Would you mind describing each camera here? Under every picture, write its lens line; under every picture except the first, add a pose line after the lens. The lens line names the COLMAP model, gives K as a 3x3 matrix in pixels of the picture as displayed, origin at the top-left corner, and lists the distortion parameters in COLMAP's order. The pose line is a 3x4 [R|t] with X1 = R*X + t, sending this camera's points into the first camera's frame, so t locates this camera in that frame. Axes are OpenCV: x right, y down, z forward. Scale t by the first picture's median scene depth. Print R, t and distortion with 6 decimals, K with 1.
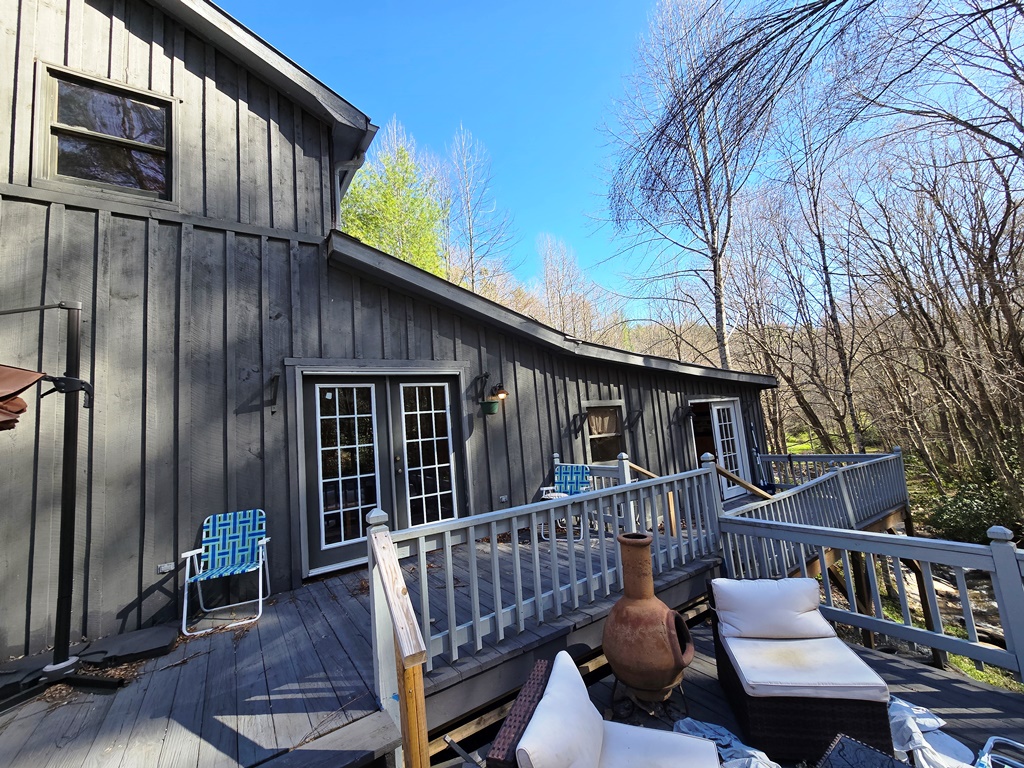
lens RADIAL K [[419.4, 0, 509.7], [0, 419.4, 384.6], [0, 0, 1]] dist [0.000388, 0.003234]
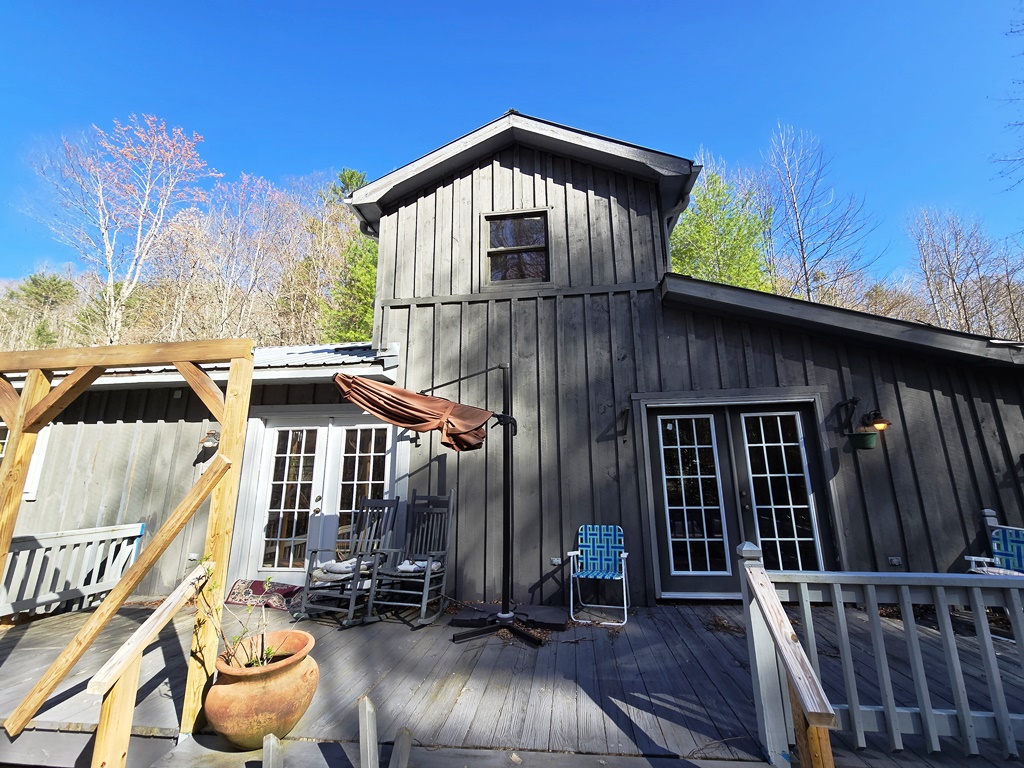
lens RADIAL K [[419.4, 0, 513.6], [0, 419.4, 384.4], [0, 0, 1]] dist [0.000388, 0.003234]
pose [[0.768034, -0.066086, -0.636991, -0.058779], [0.019408, 0.996606, -0.079994, -0.002866], [0.640115, 0.049075, 0.766710, -0.083562]]
